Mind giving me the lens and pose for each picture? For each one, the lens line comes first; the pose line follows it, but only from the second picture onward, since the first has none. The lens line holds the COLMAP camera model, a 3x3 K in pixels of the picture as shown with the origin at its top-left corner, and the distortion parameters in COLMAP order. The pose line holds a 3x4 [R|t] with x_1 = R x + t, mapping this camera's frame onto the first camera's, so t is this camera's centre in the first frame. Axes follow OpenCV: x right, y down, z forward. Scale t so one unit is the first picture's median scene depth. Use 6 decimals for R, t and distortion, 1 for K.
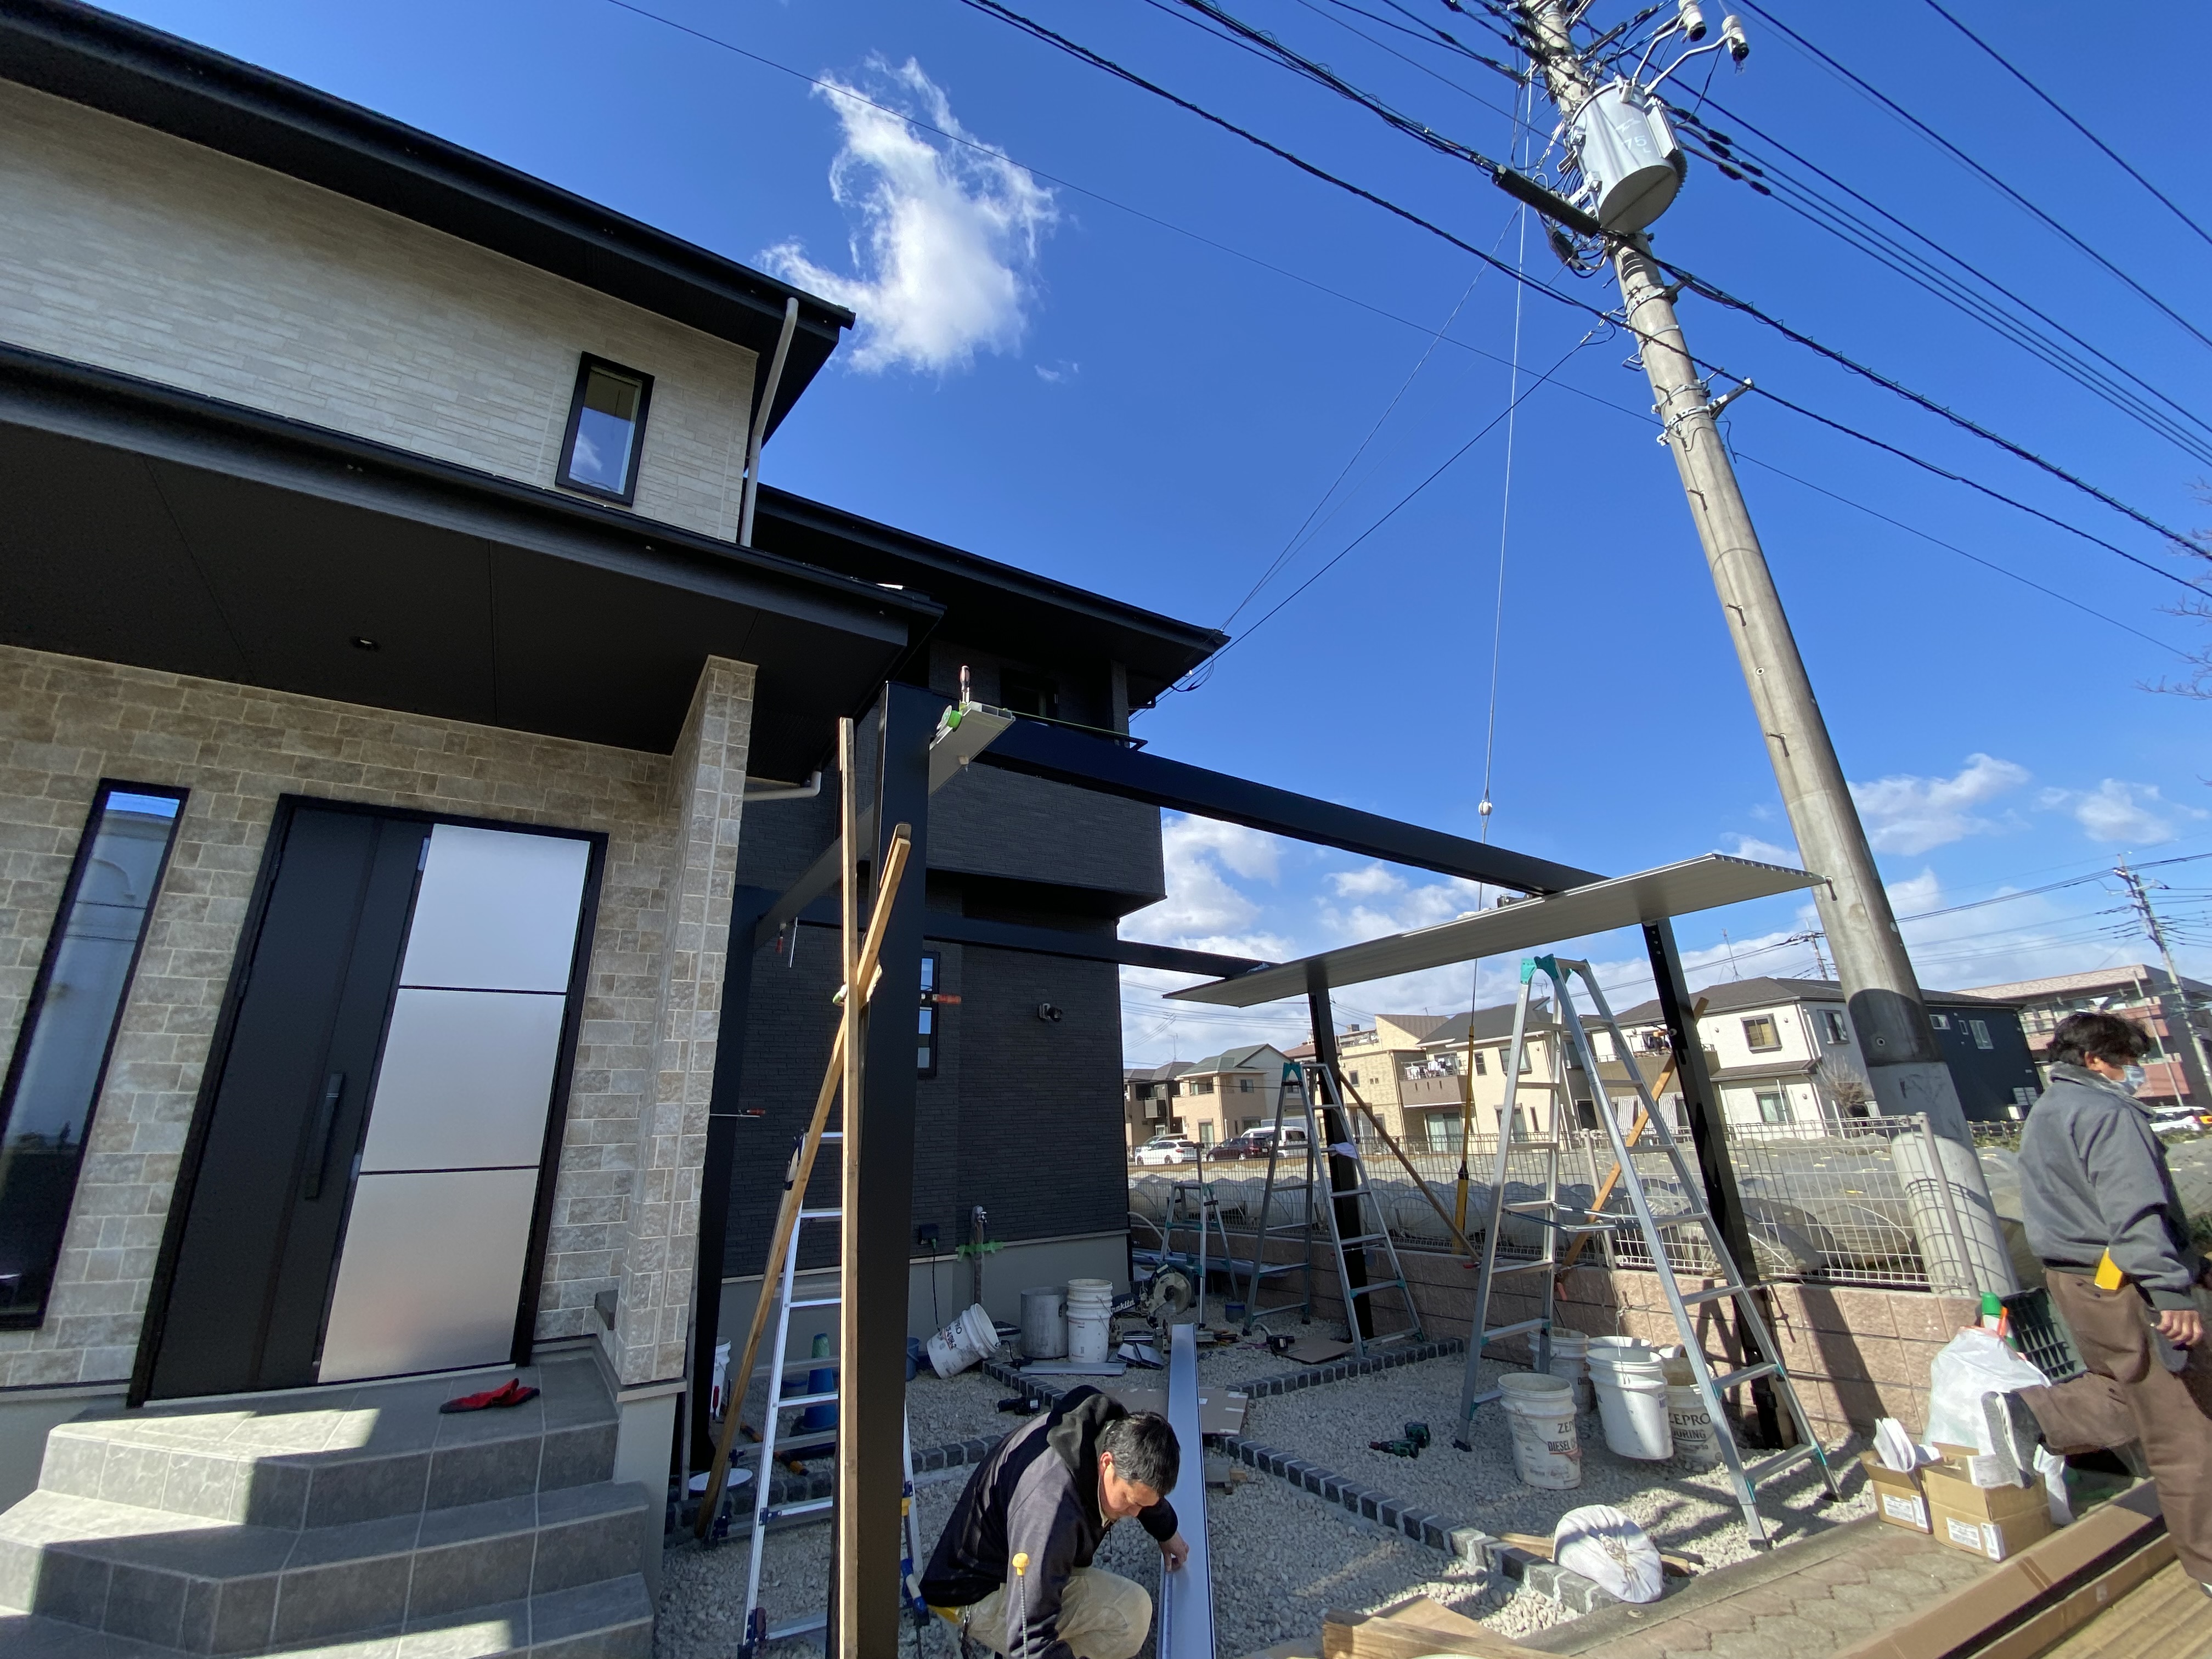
lens RADIAL K [[890.7, 0, 1101.5], [0, 890.7, 827.8], [0, 0, 1]] dist [0.003810, -0.007343]
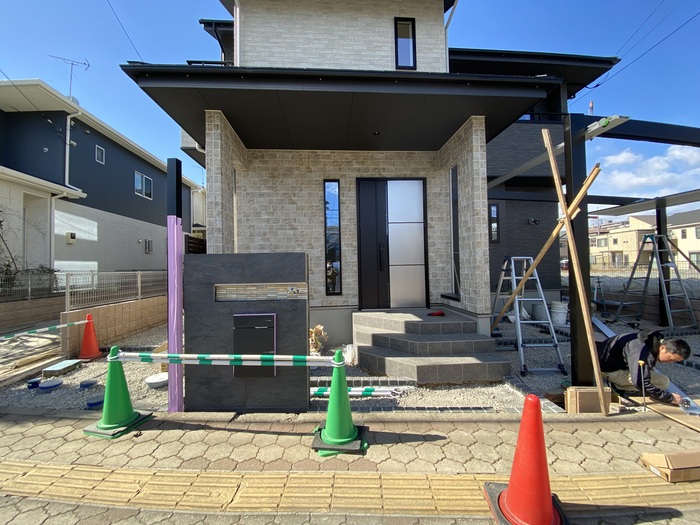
lens RADIAL K [[281.9, 0, 348.9], [0, 281.9, 263.7], [0, 0, 1]] dist [0.003810, -0.007343]
pose [[0.892548, 0.011221, -0.450812, -0.320844], [0.139970, 0.943422, 0.300604, -0.051110], [0.428679, -0.331404, 0.840480, -0.194996]]
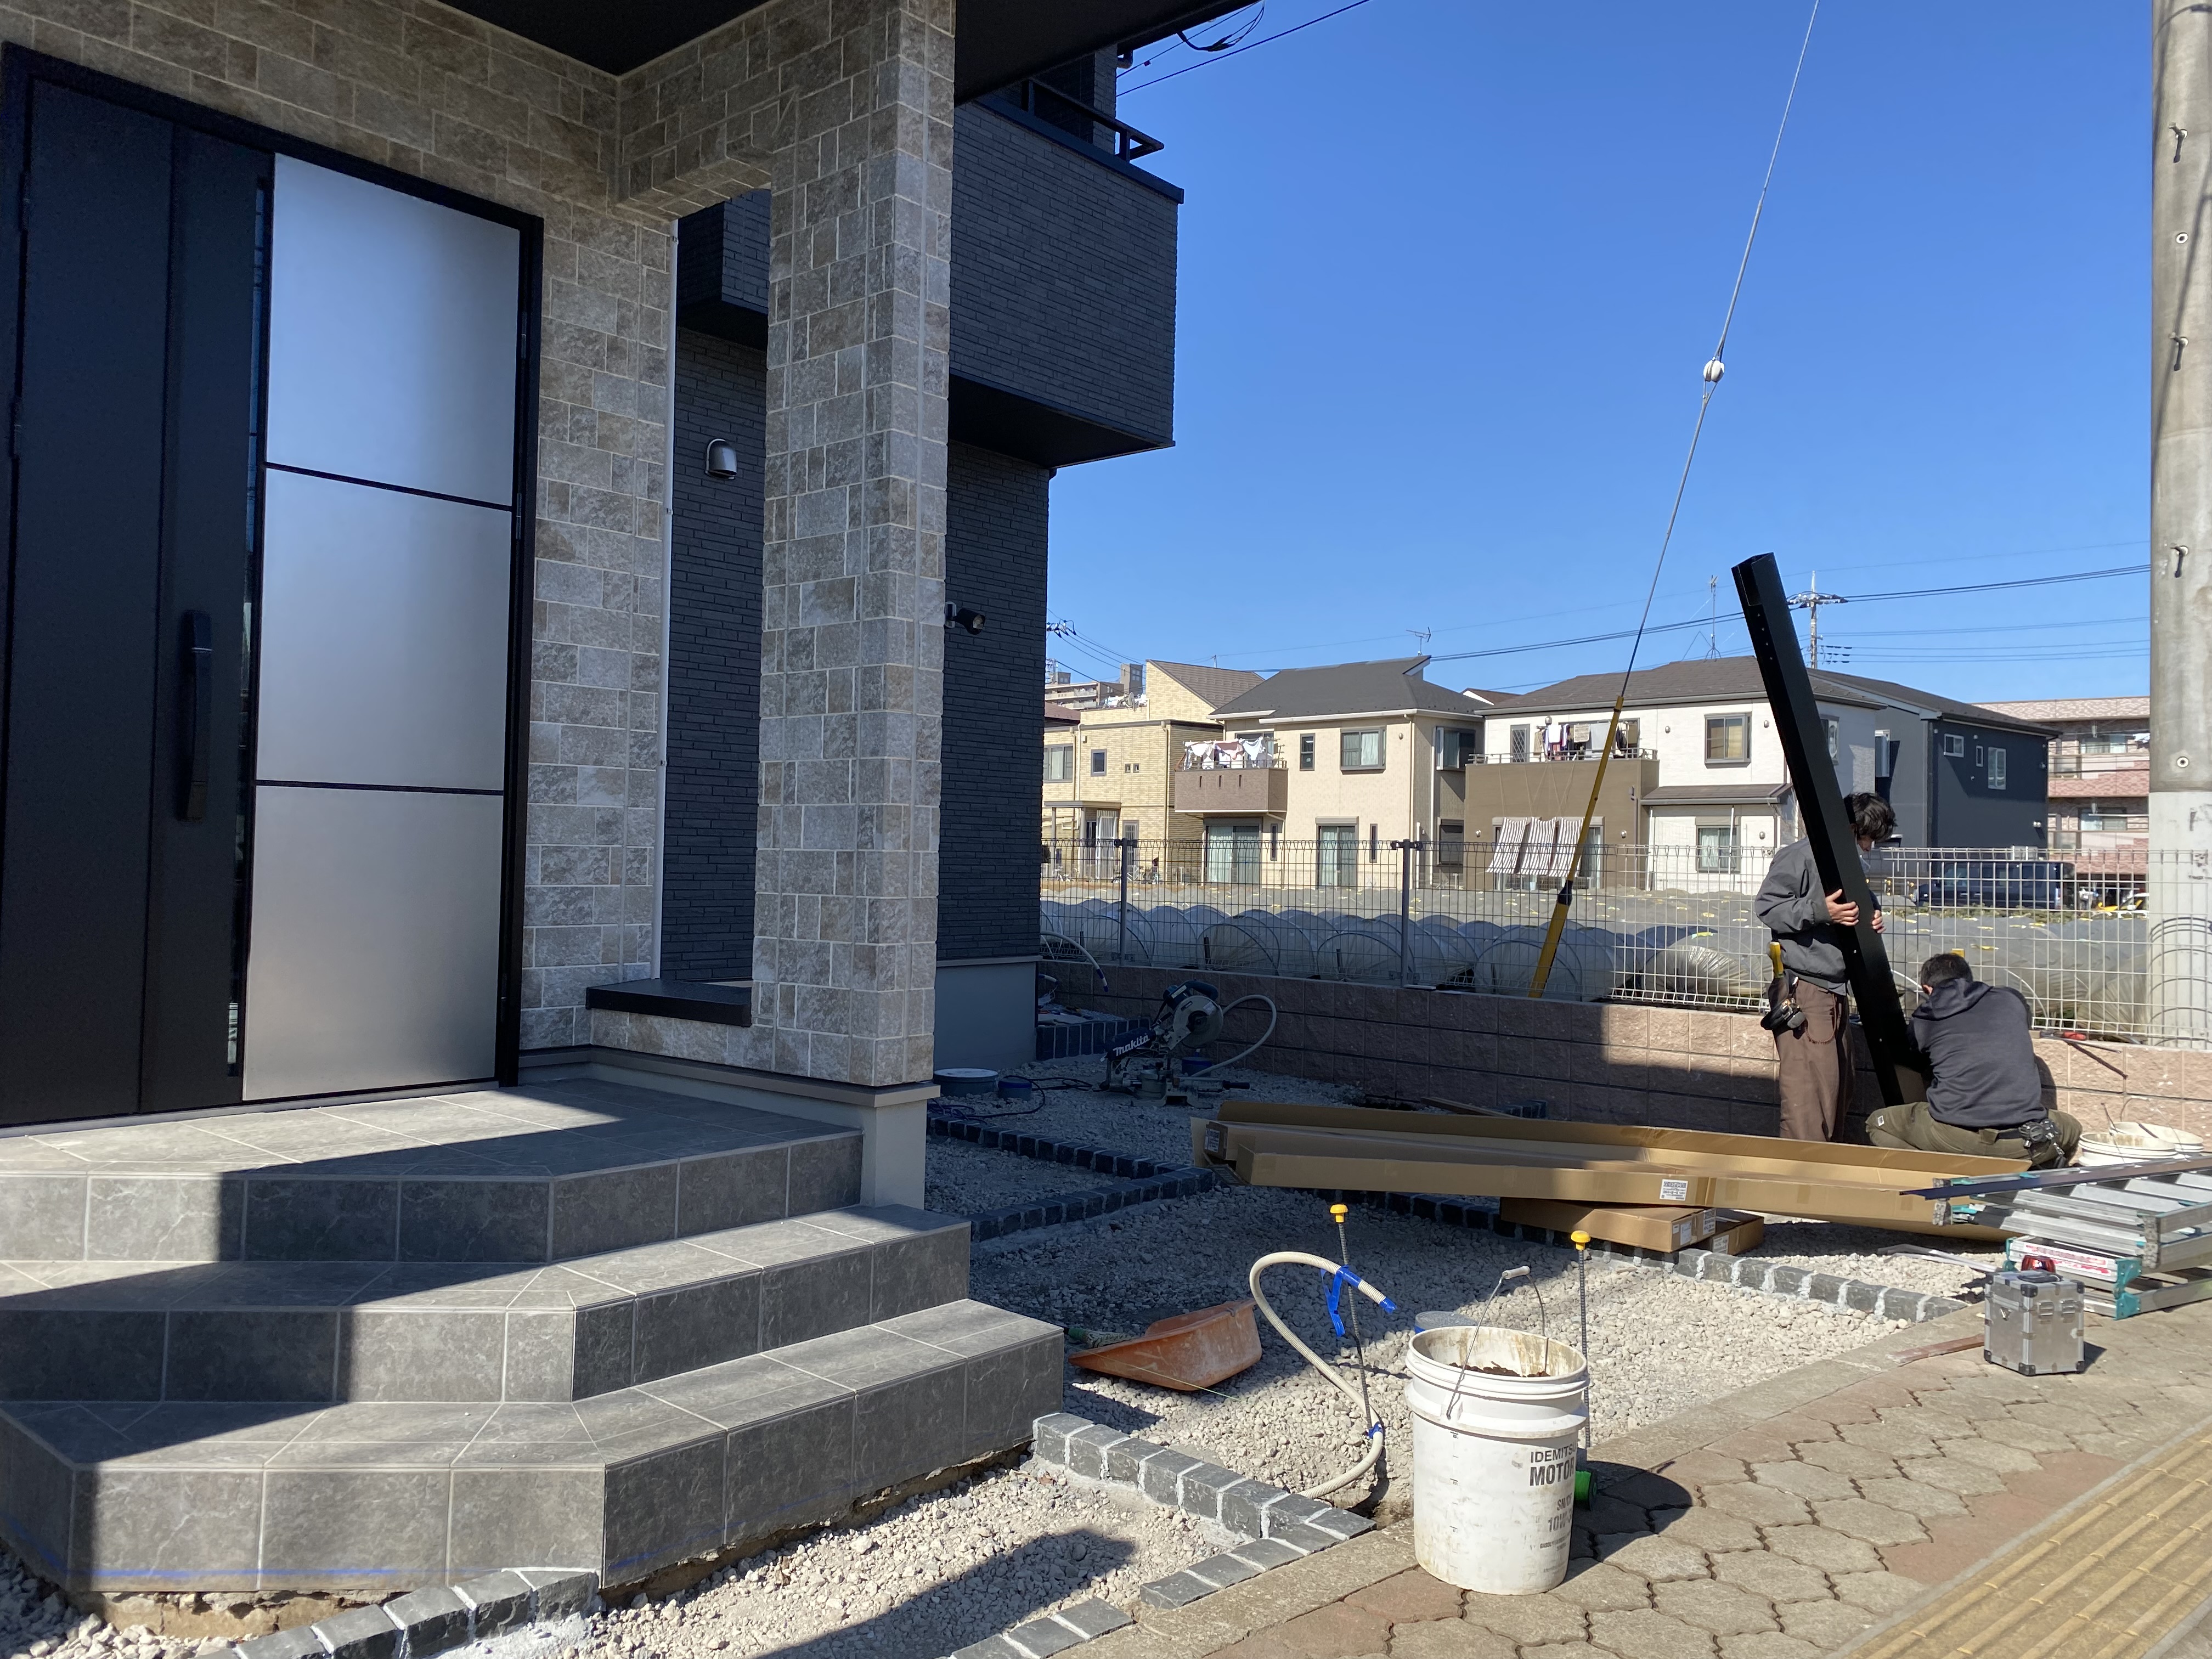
lens RADIAL K [[1688.9, 0, 1118.8], [0, 1688.9, 812.1], [0, 0, 1]] dist [0.027775, -0.016250]
pose [[0.947841, 0.064050, 0.312242, -0.526157], [-0.157124, 0.946201, 0.282872, 0.000820], [-0.277326, -0.317178, 0.906912, -0.146032]]
